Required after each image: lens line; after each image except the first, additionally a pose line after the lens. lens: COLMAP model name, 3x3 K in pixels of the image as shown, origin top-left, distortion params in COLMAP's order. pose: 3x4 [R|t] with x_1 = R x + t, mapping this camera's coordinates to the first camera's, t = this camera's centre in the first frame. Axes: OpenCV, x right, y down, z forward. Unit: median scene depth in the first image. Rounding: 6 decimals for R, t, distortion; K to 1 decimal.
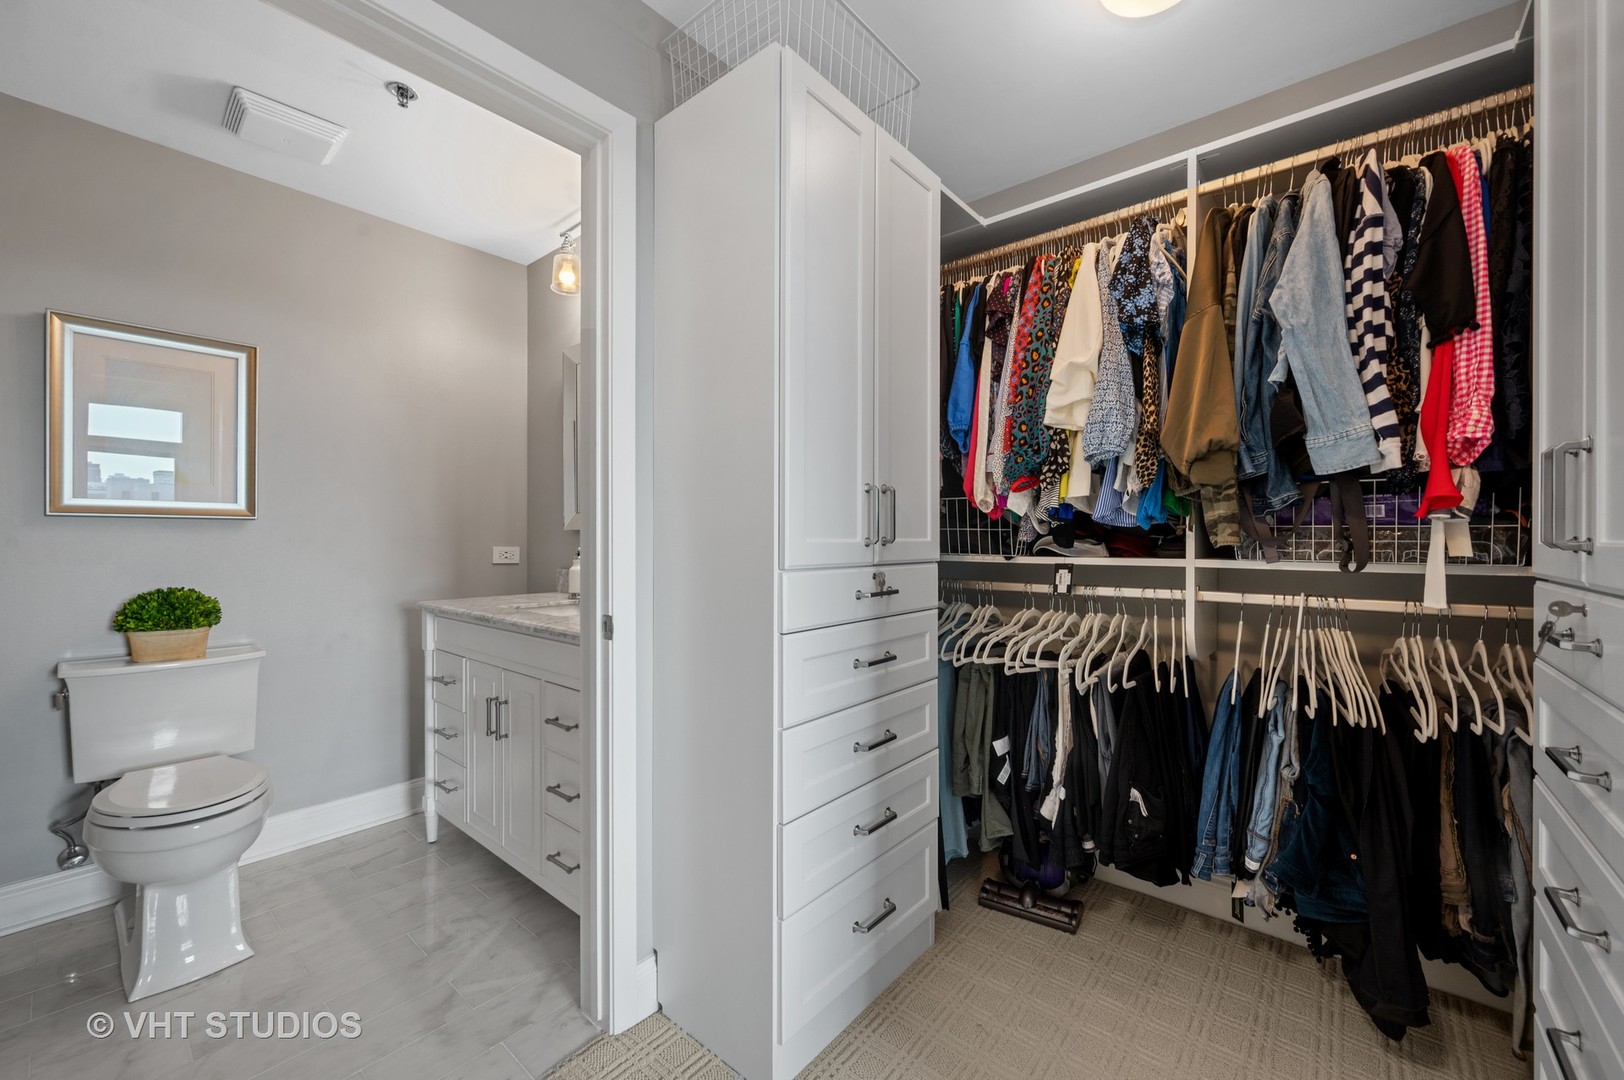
lens RADIAL K [[639.9, 0, 812.0], [0, 639.9, 540.0], [0, 0, 1]] dist [0.000695, -0.000114]
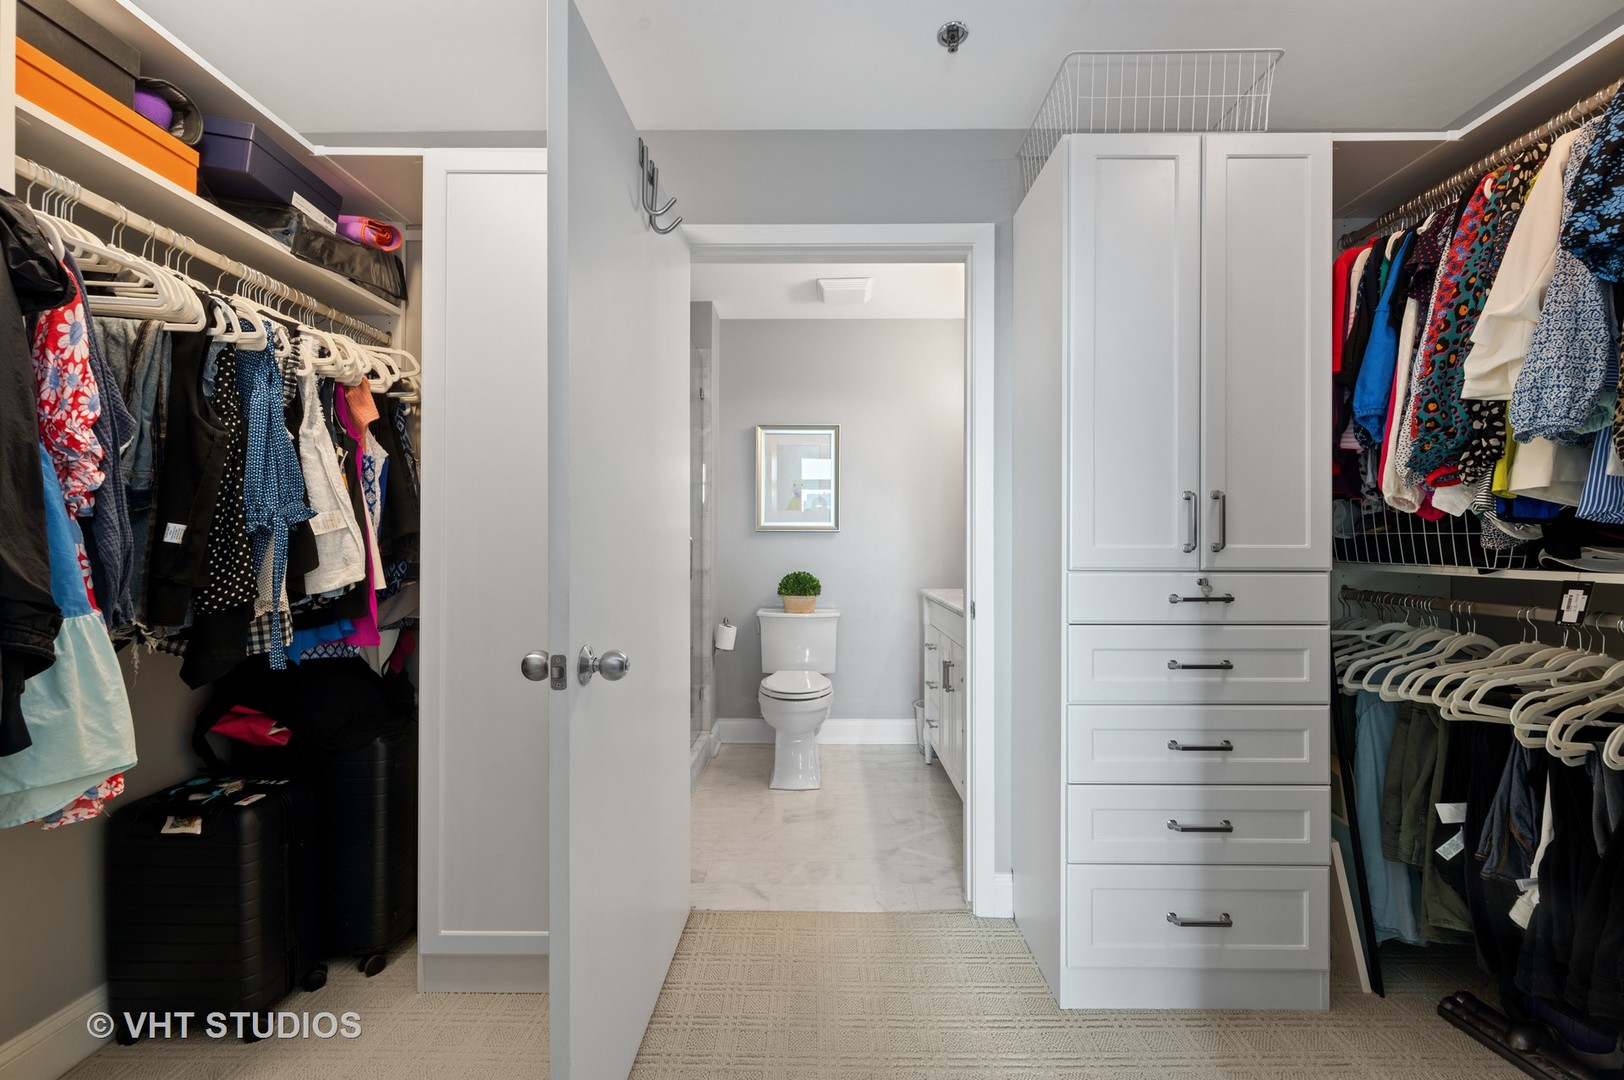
lens RADIAL K [[639.9, 0, 812.0], [0, 639.9, 540.0], [0, 0, 1]] dist [0.000695, -0.000114]
pose [[0.636449, -0.002281, -0.771315, 0.423823], [-0.003921, 0.999973, -0.006193, -0.000639], [0.771309, 0.006966, 0.636423, -0.100299]]
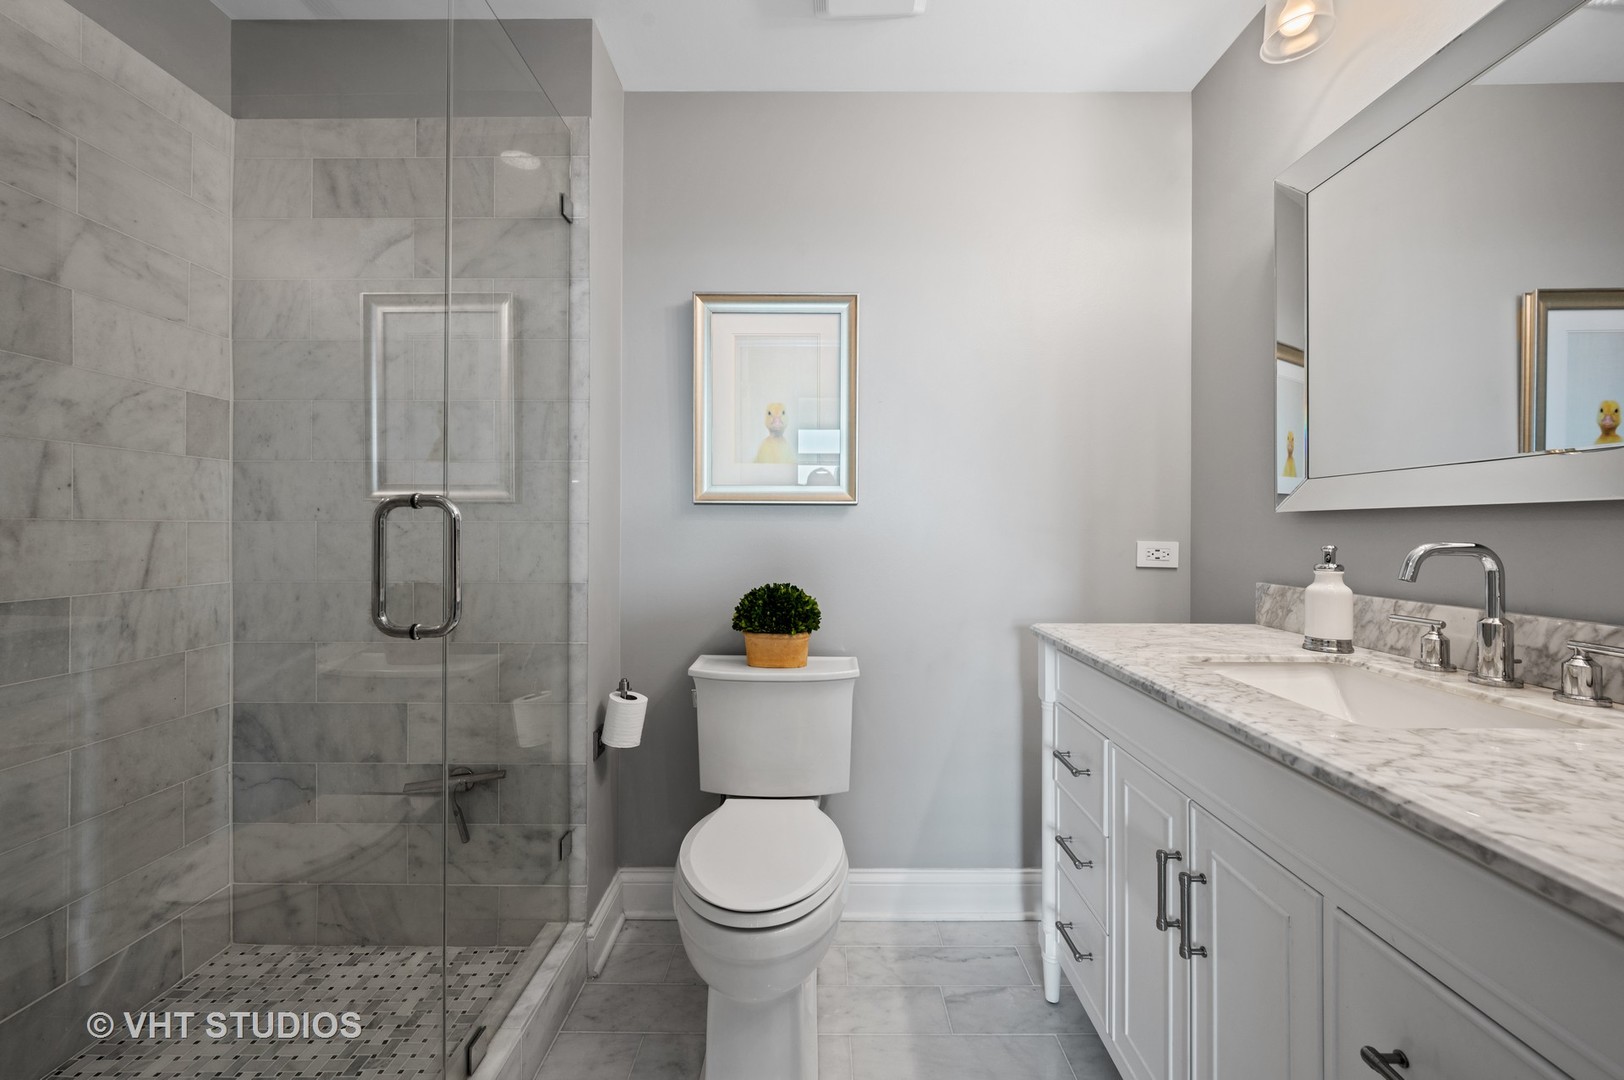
lens RADIAL K [[643.6, 0, 812.7], [0, 643.6, 535.8], [0, 0, 1]] dist [-0.001700, -0.000200]
pose [[0.629365, -0.001038, -0.777109, -0.335284], [-0.005257, 0.999971, -0.005593, 0.016341], [0.777092, 0.007605, 0.629341, 0.557768]]
